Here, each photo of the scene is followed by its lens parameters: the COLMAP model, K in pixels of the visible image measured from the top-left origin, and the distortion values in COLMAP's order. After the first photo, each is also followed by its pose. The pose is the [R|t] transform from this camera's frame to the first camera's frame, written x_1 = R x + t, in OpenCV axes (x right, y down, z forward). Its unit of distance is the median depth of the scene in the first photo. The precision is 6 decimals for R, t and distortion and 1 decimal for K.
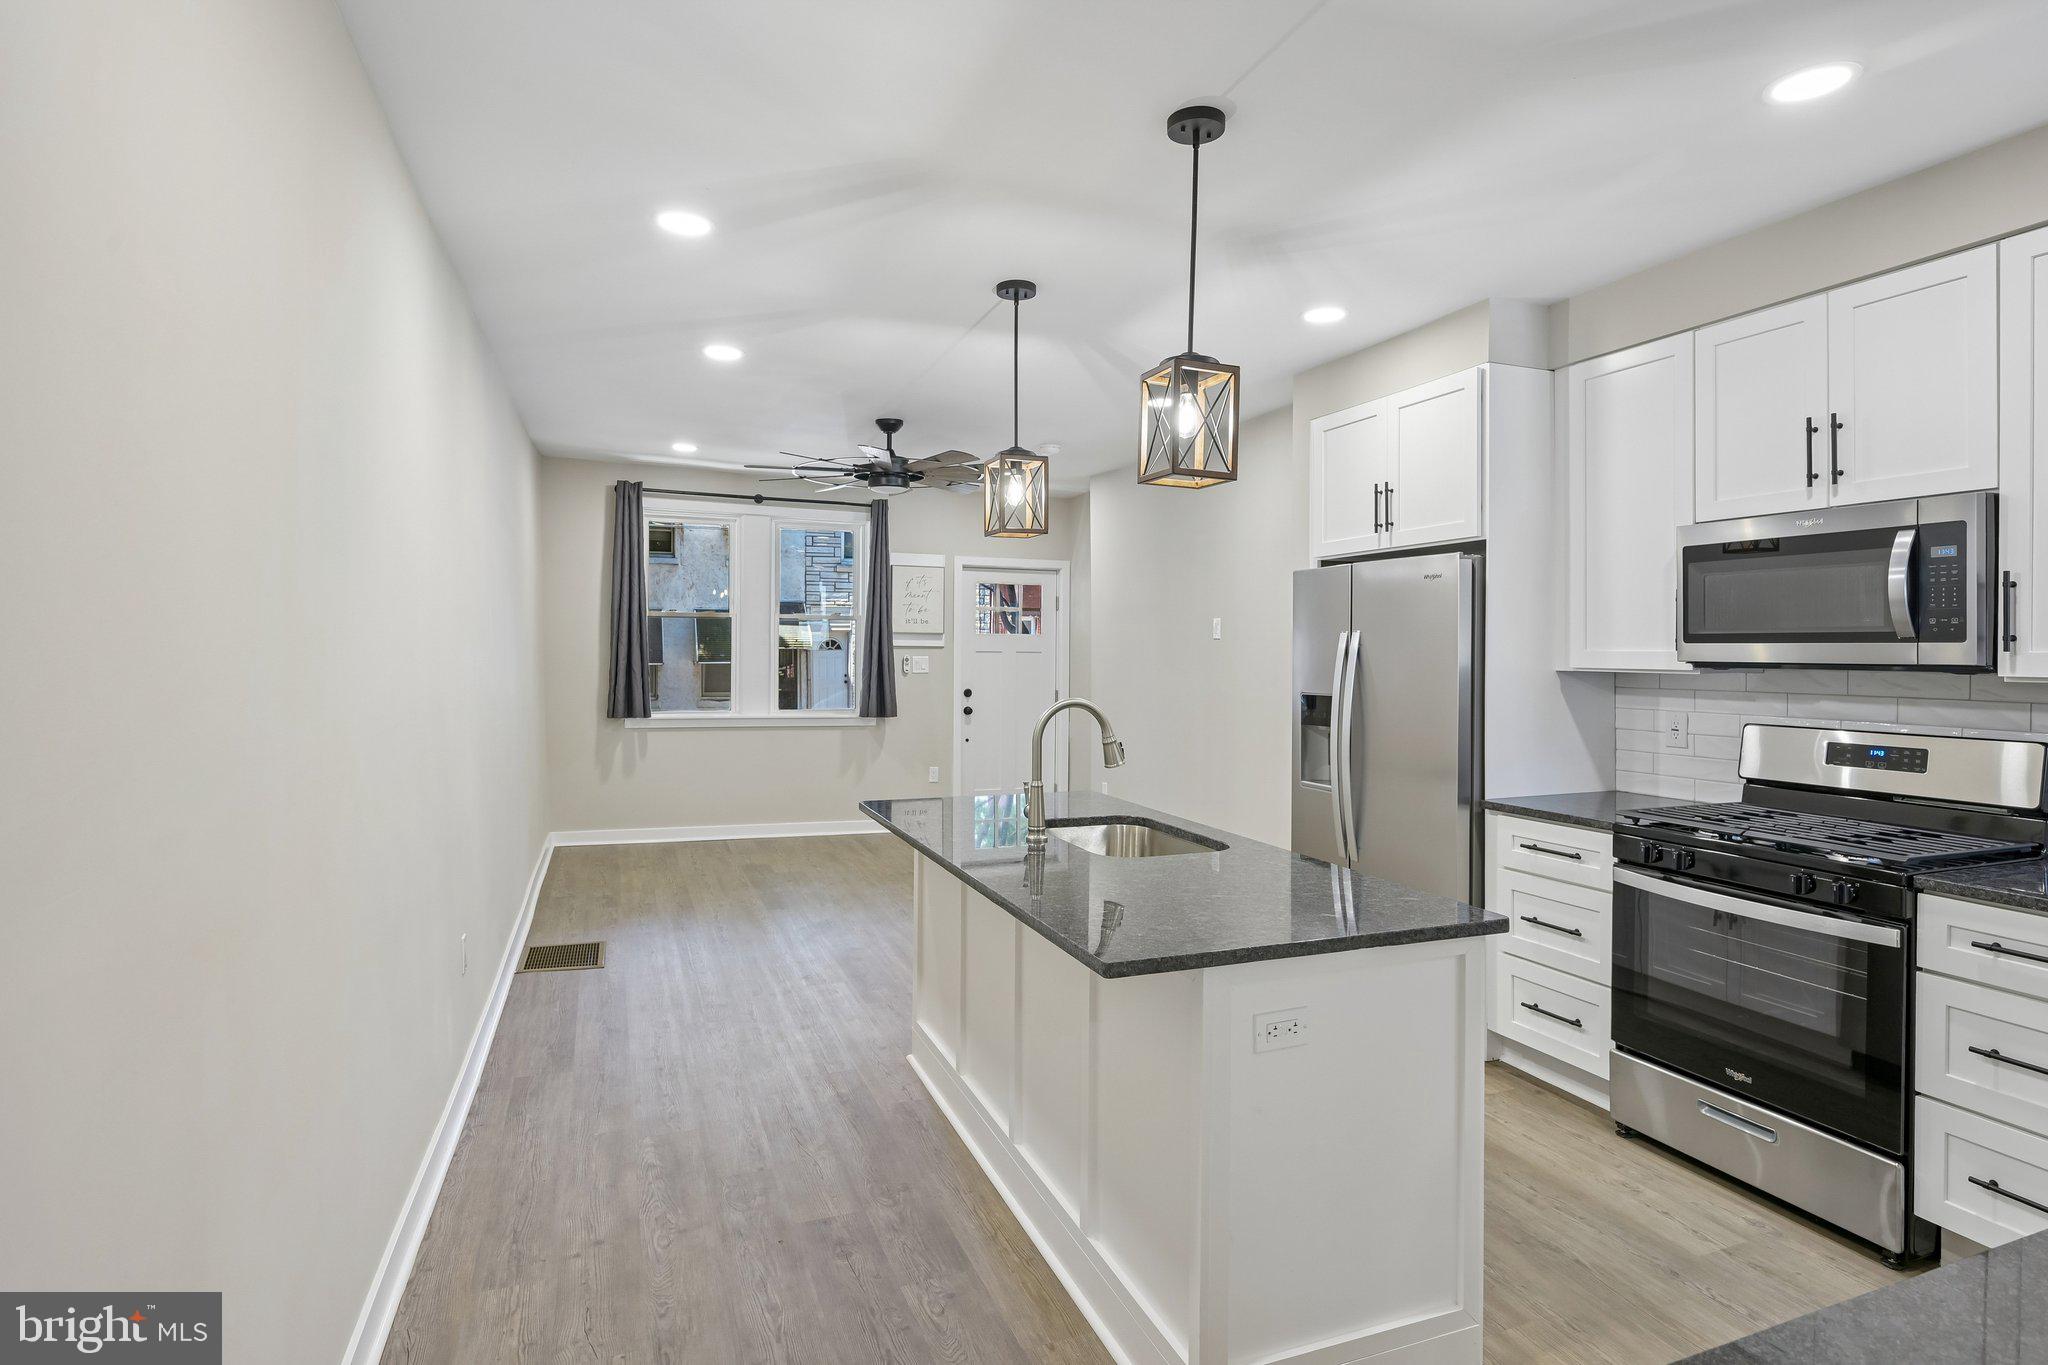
lens RADIAL K [[1045.8, 0, 1020.5], [0, 1045.8, 667.7], [0, 0, 1]] dist [-0.009202, 0.000454]
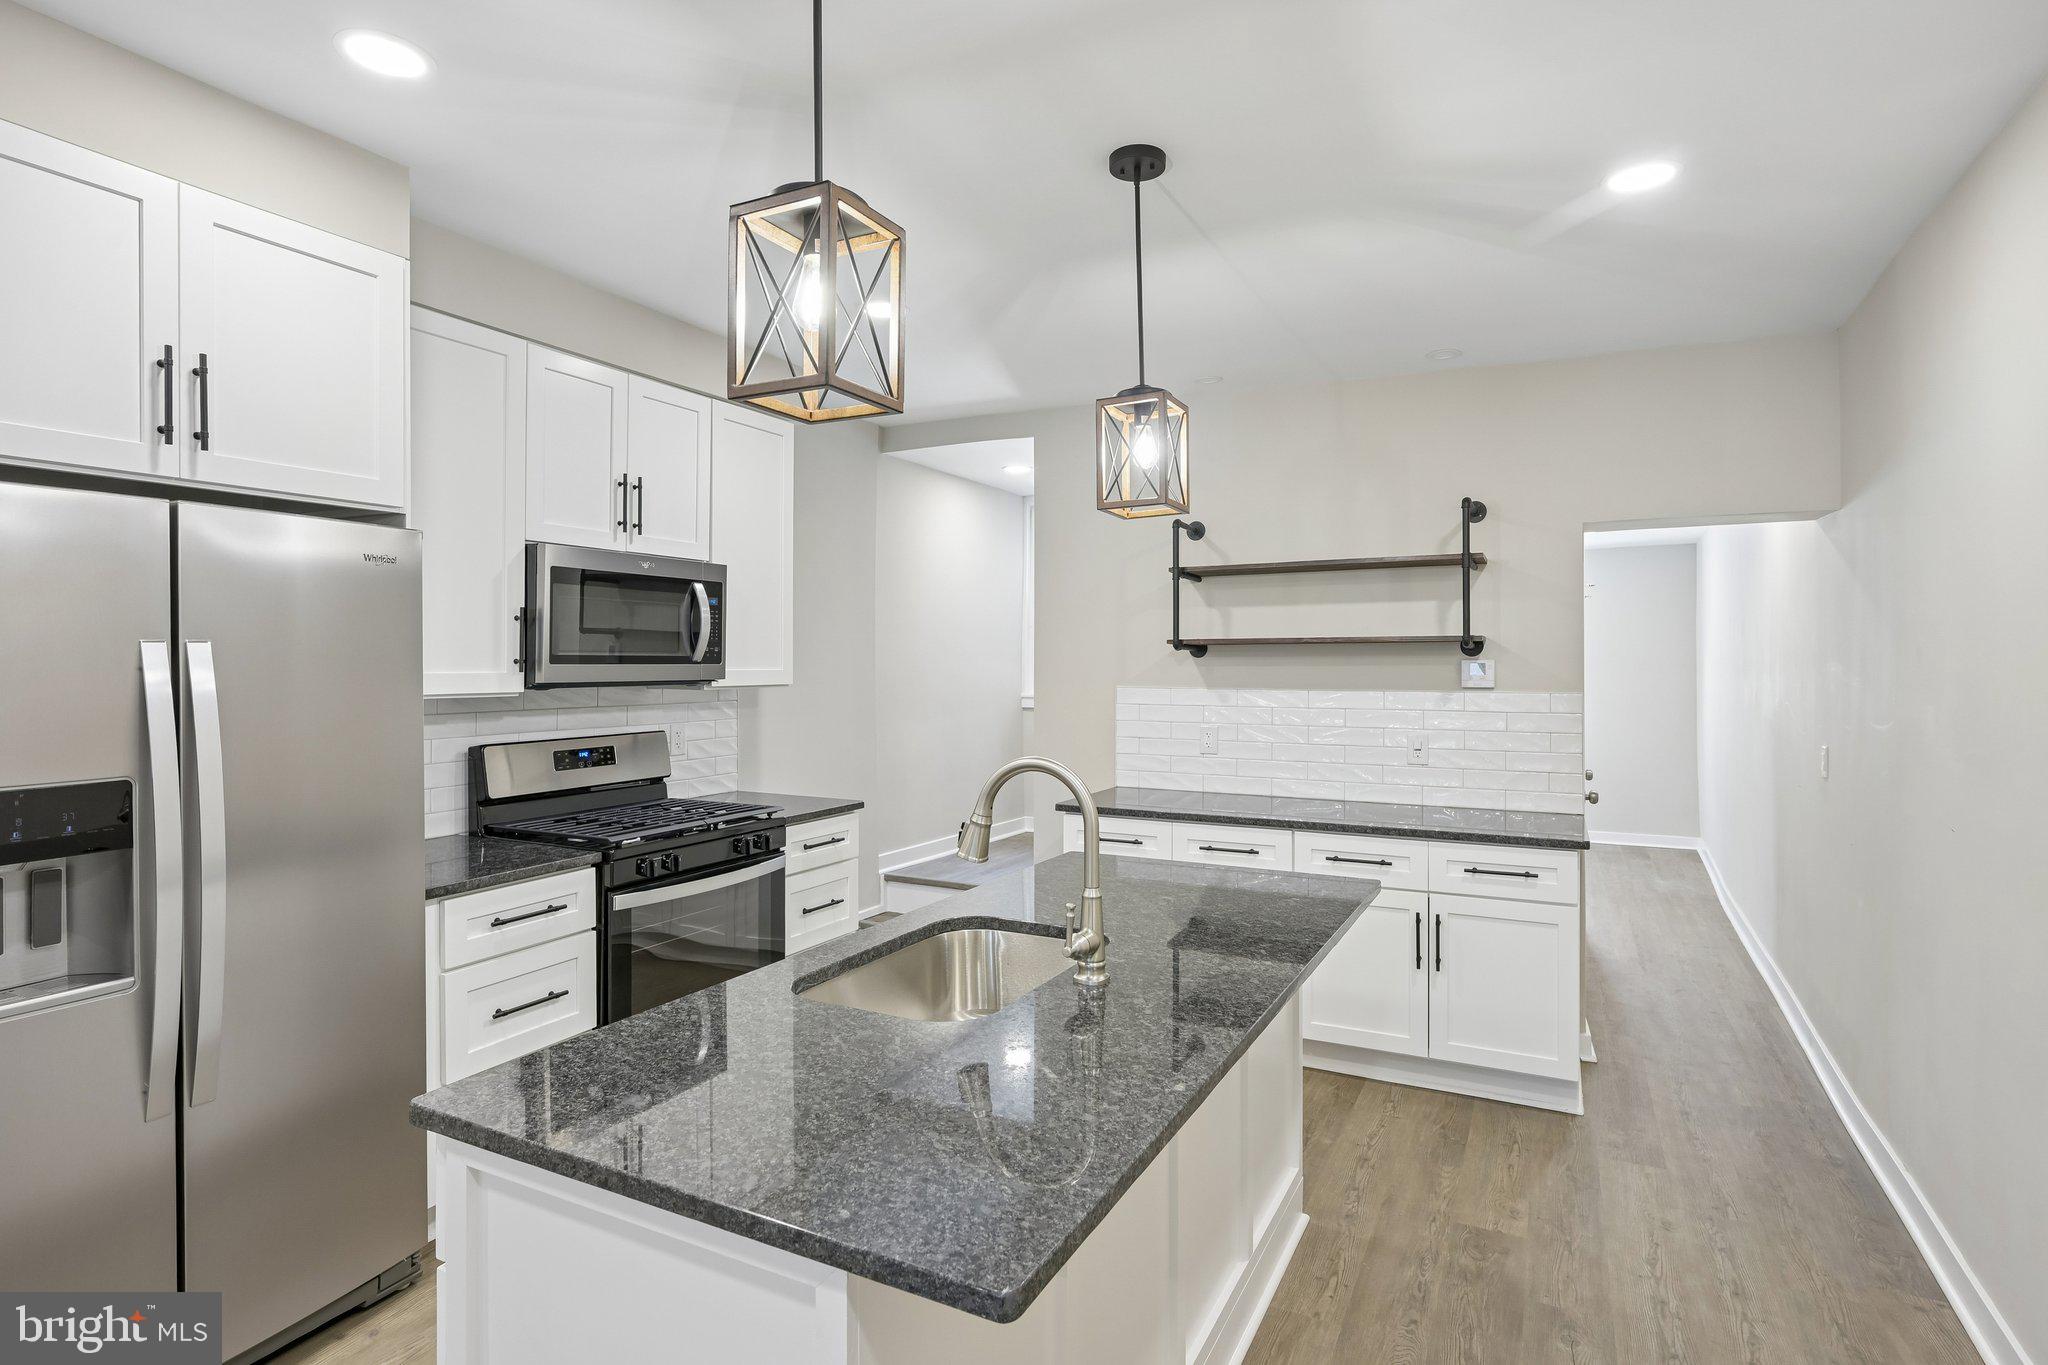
lens RADIAL K [[1045.8, 0, 1019.0], [0, 1045.8, 676.3], [0, 0, 1]] dist [-0.009202, 0.000454]
pose [[-0.660519, -0.014858, 0.750662, -0.359814], [0.010593, 0.999520, 0.029105, -0.033246], [-0.750734, 0.027176, -0.660045, 1.213494]]
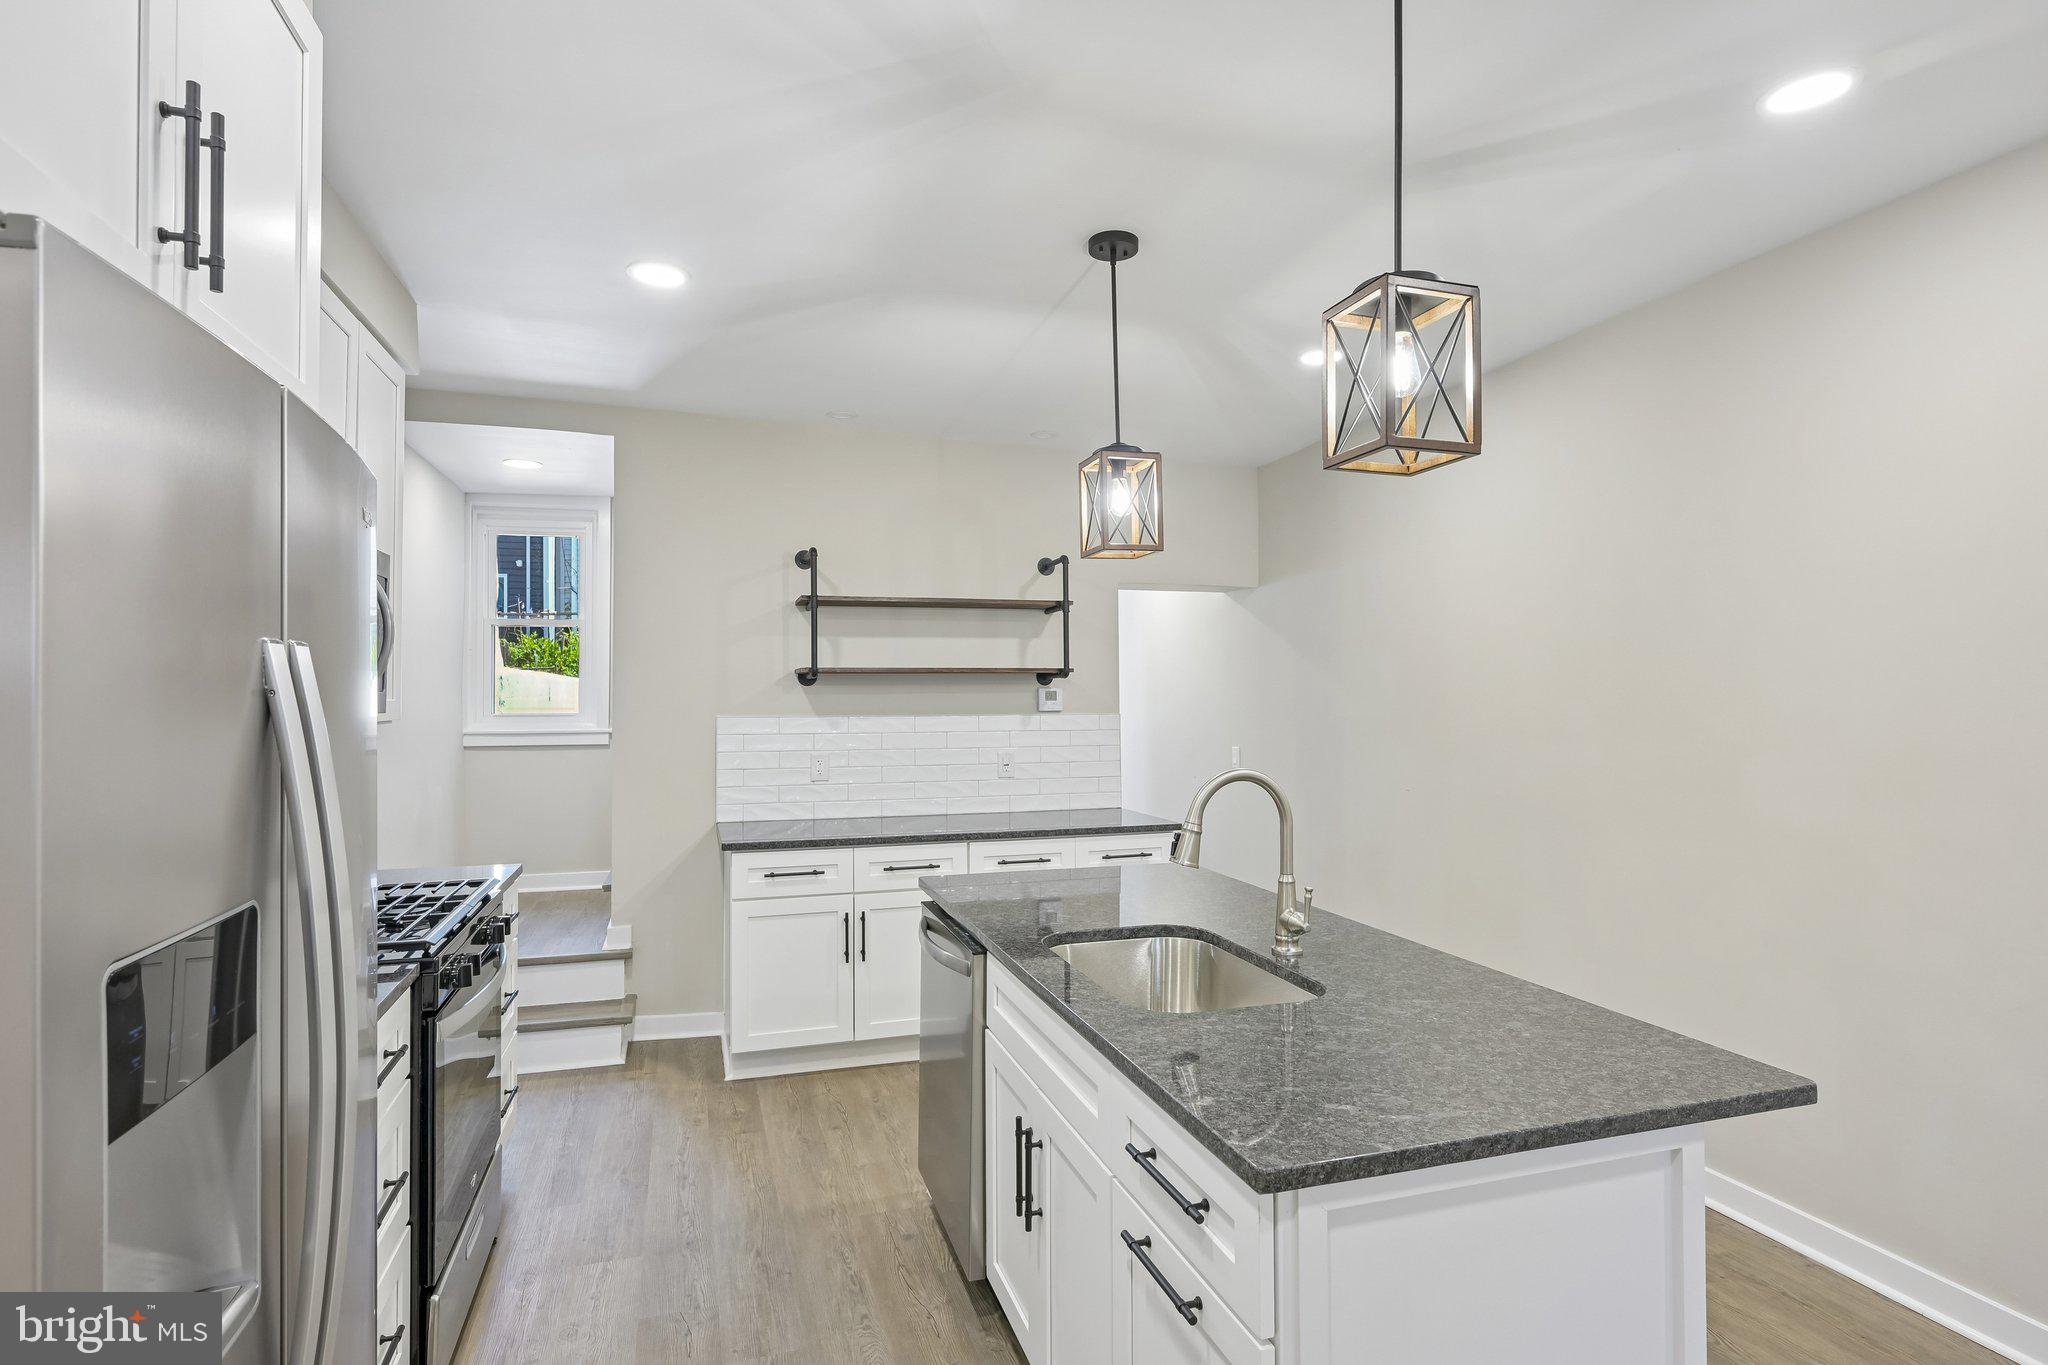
lens RADIAL K [[1045.8, 0, 1021.3], [0, 1045.8, 675.8], [0, 0, 1]] dist [-0.009202, 0.000454]
pose [[-0.998290, -0.000798, 0.058452, 0.139584], [-0.000717, 0.999999, 0.001404, -0.030778], [-0.058453, 0.001359, -0.998289, 1.481578]]
